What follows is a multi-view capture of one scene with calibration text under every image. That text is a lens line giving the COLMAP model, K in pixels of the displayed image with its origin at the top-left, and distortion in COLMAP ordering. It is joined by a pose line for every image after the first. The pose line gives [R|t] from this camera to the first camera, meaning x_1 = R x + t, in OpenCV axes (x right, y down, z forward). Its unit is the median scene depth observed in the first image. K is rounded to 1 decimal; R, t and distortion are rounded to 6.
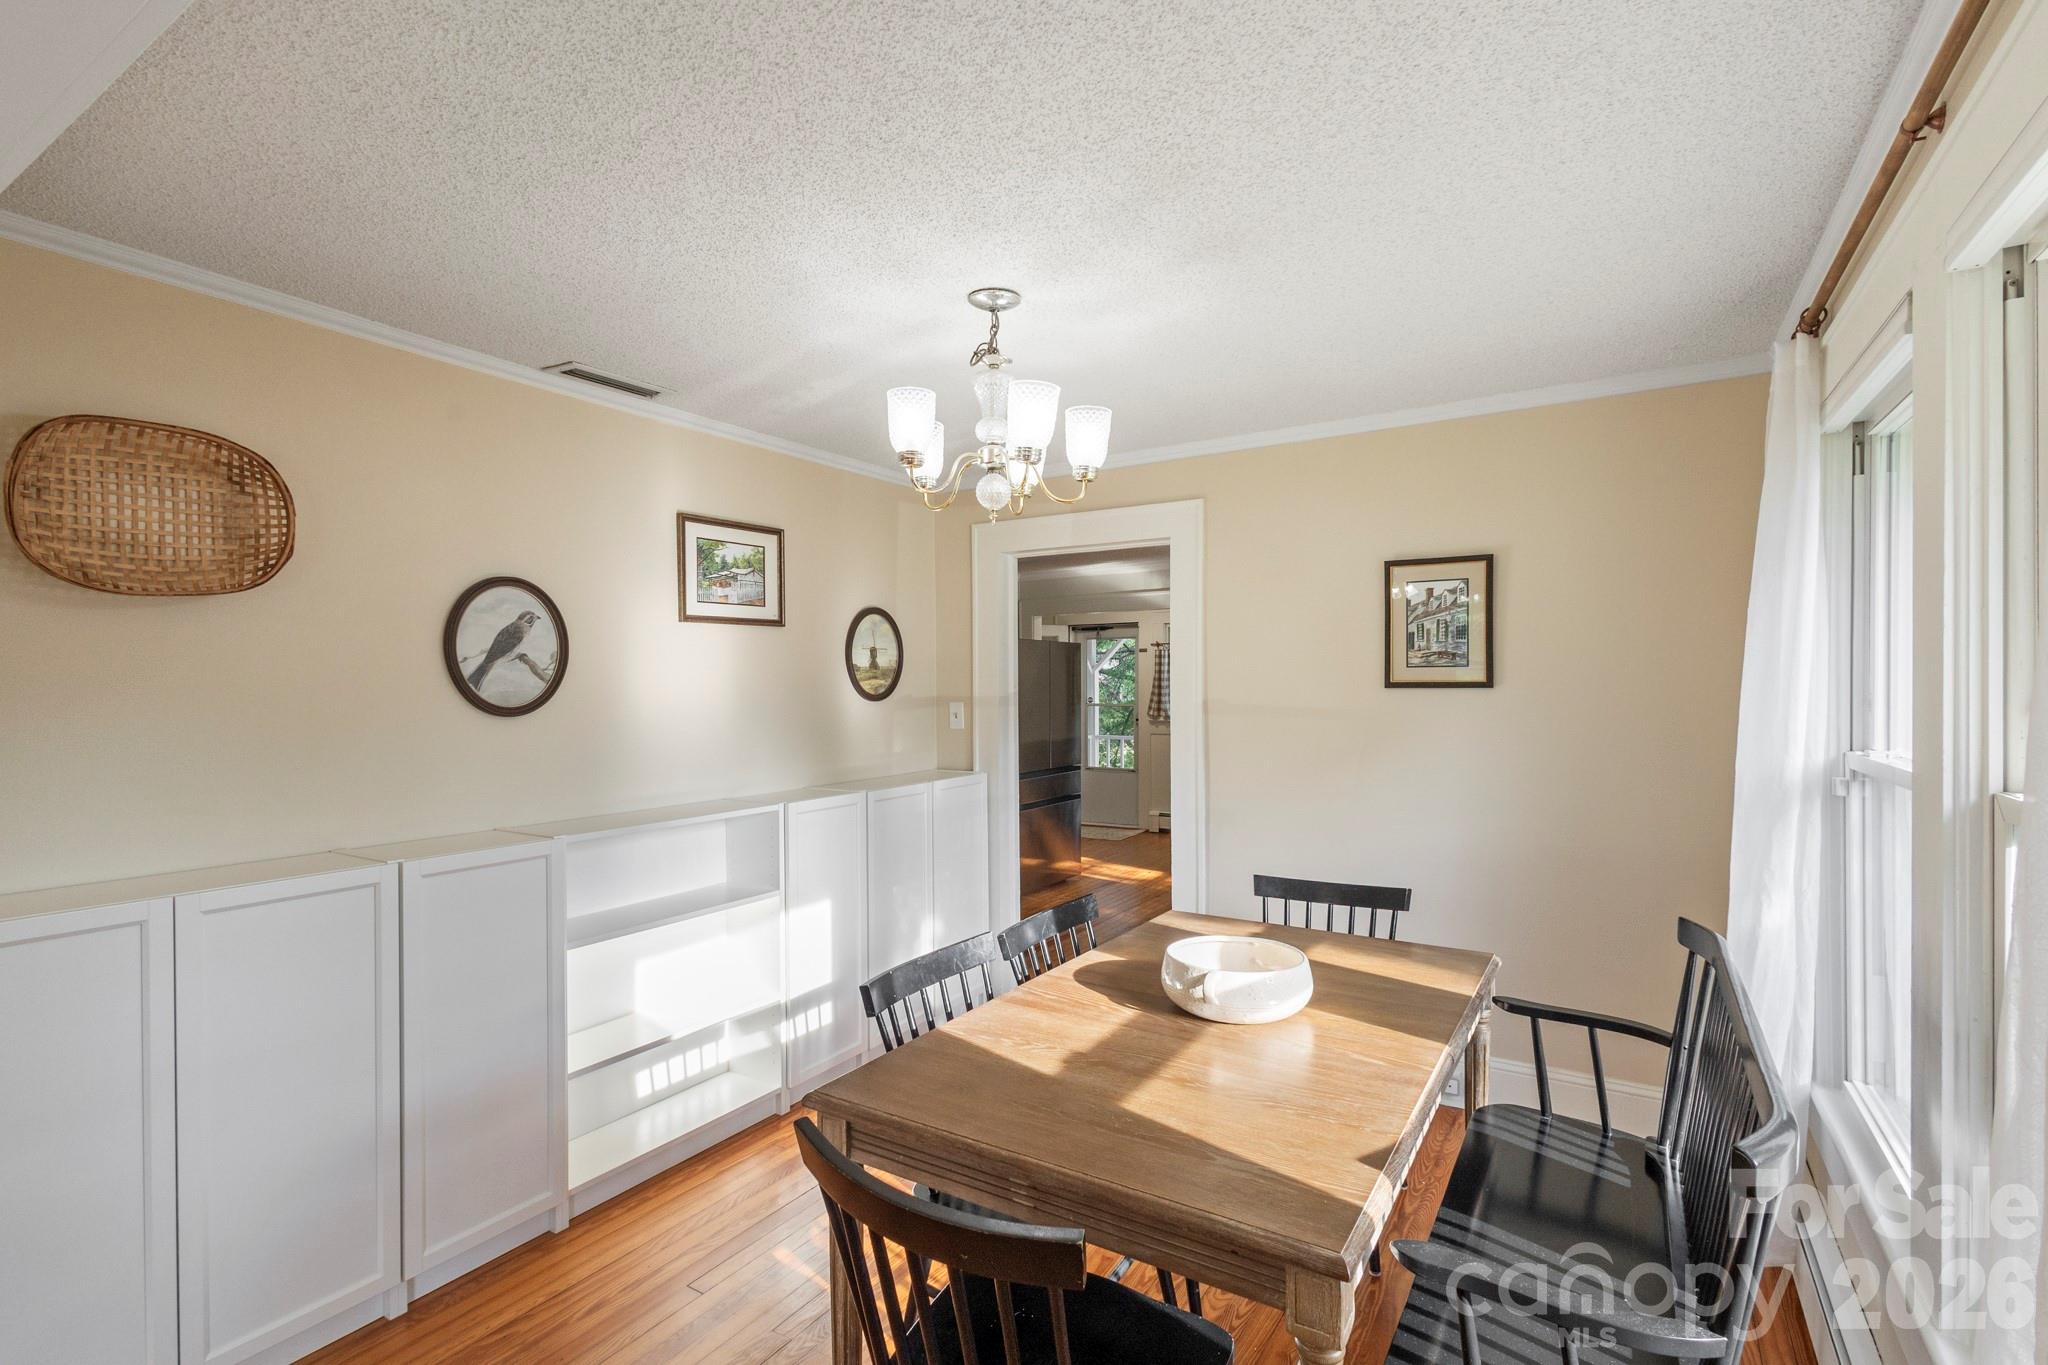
lens RADIAL K [[941.1, 0, 1038.8], [0, 941.1, 695.1], [0, 0, 1]] dist [0.013043, -0.001966]
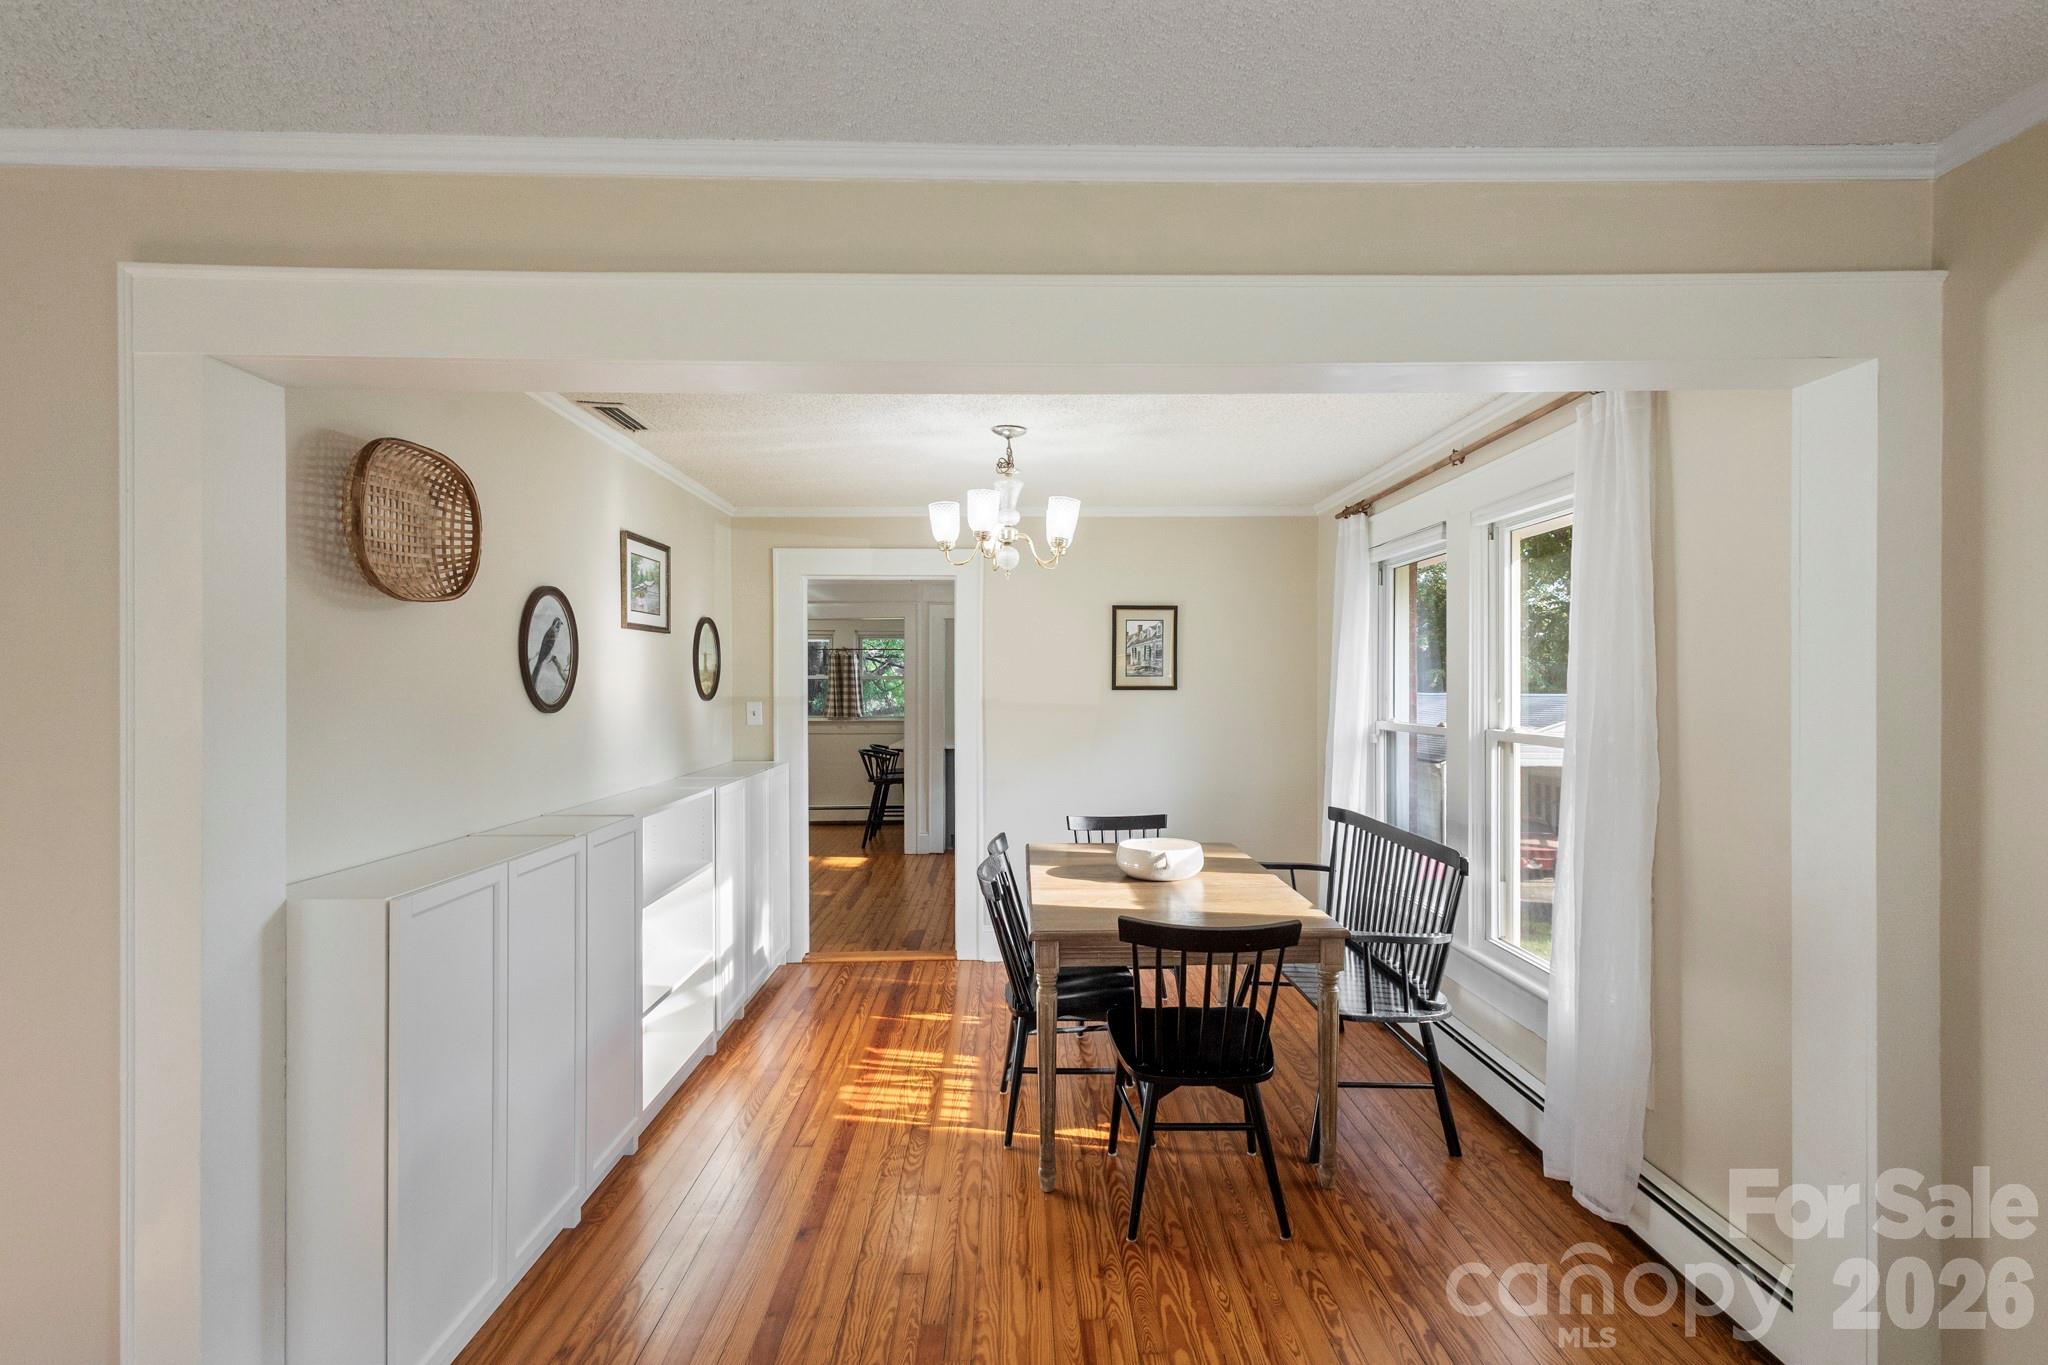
lens RADIAL K [[941.1, 0, 1026.2], [0, 941.1, 692.8], [0, 0, 1]] dist [0.013043, -0.001966]
pose [[0.839516, 0.001535, 0.543333, -0.684700], [0.001967, 0.999981, -0.005864, 0.006860], [-0.543332, 0.005991, 0.839497, -0.224418]]
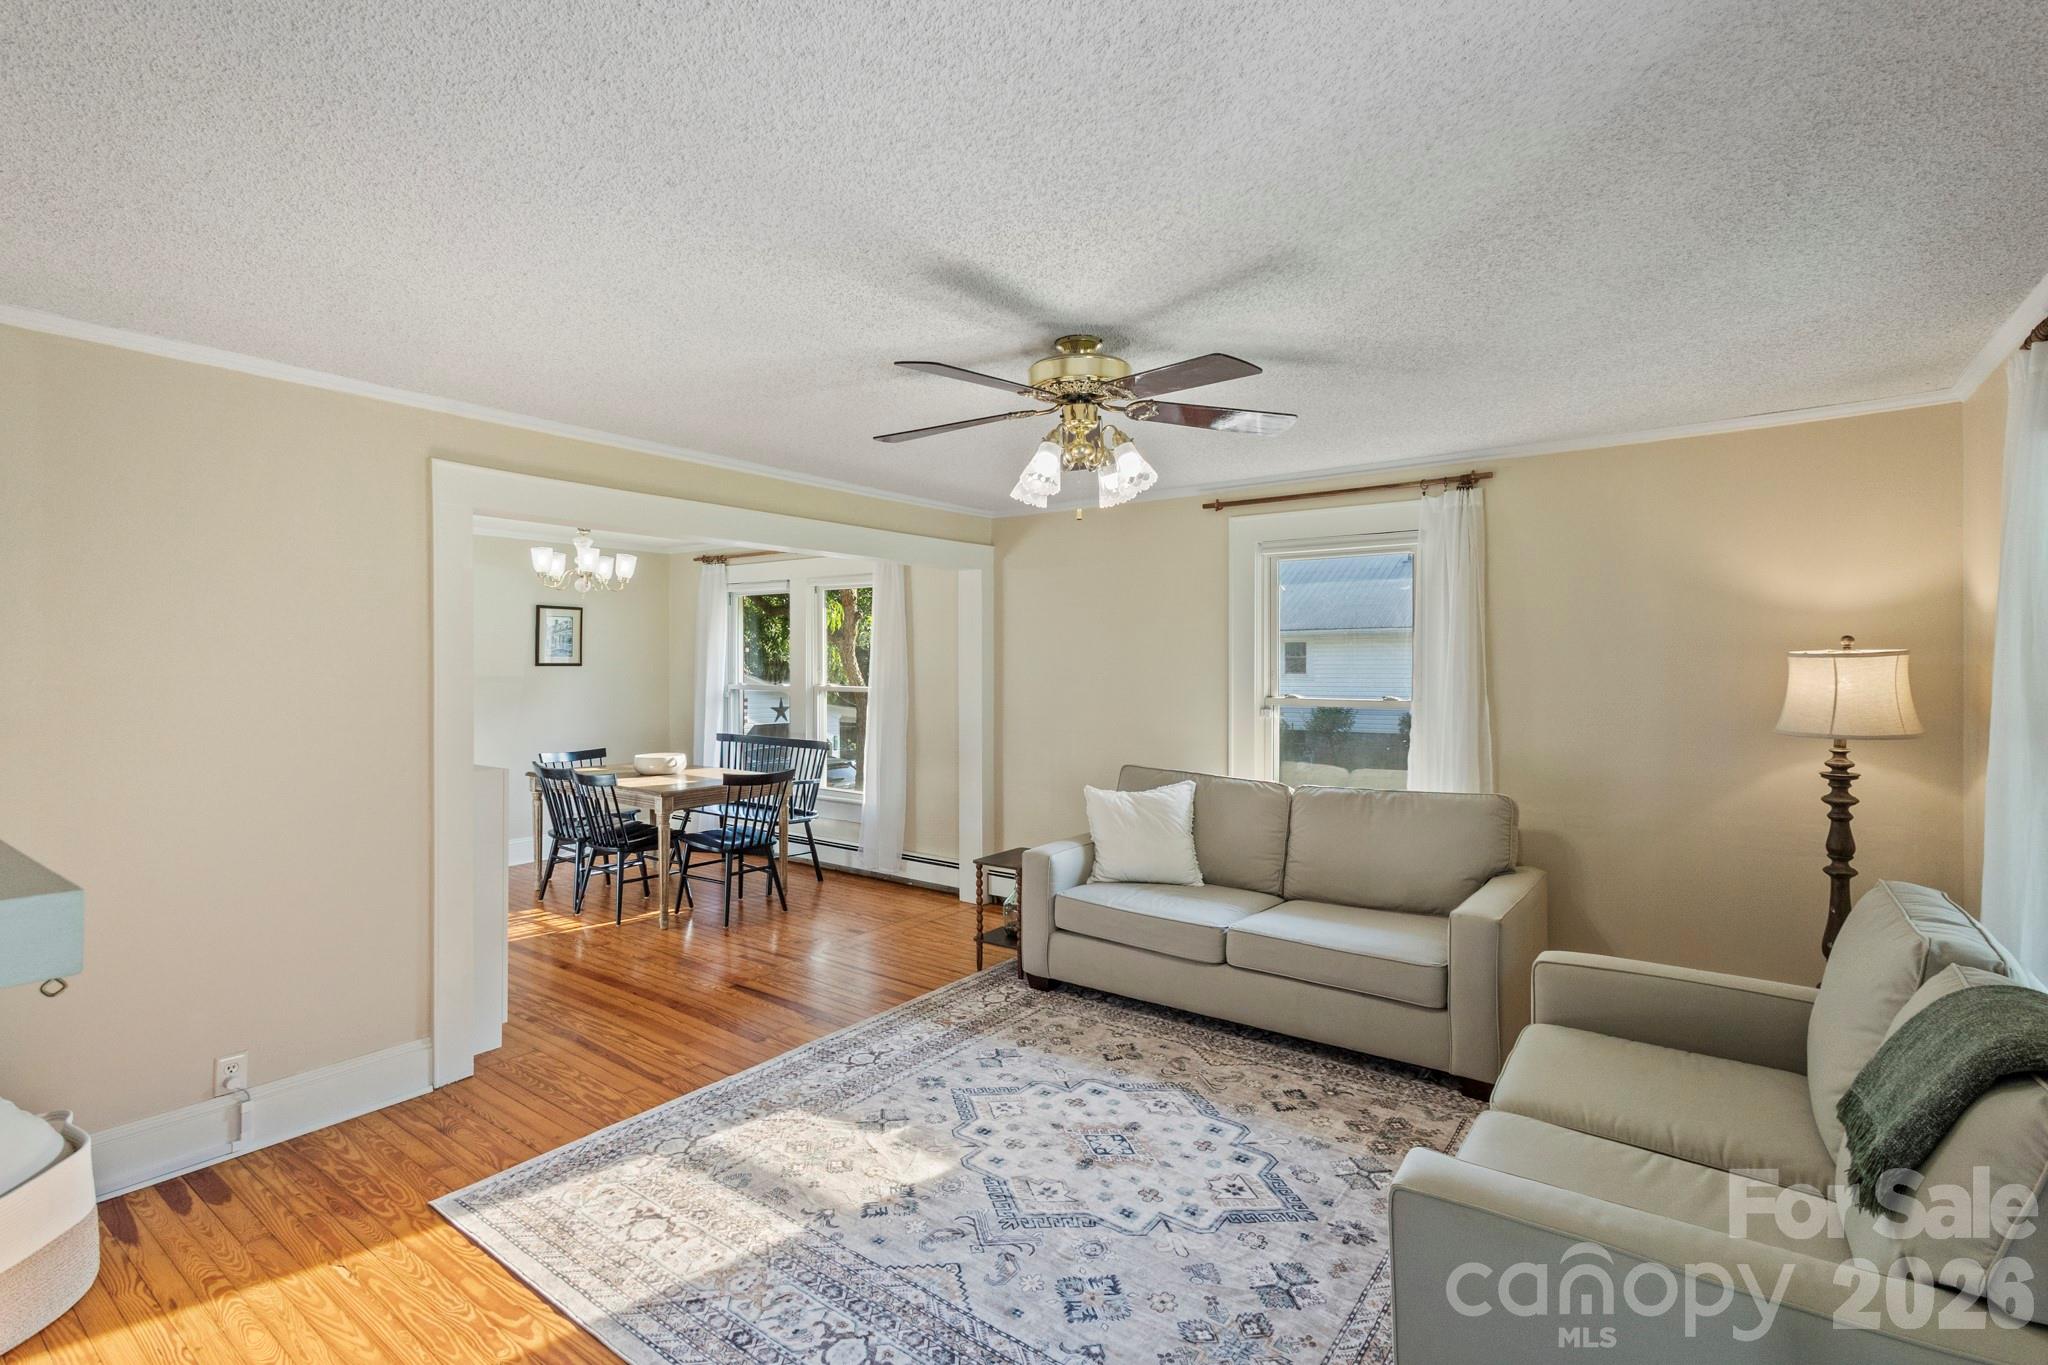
lens RADIAL K [[941.1, 0, 1022.9], [0, 941.1, 679.6], [0, 0, 1]] dist [0.013043, -0.001966]
pose [[0.074516, -0.008907, 0.997180, -1.963338], [0.006547, 0.999943, 0.008443, 0.014210], [-0.997198, 0.005900, 0.074570, -0.261058]]
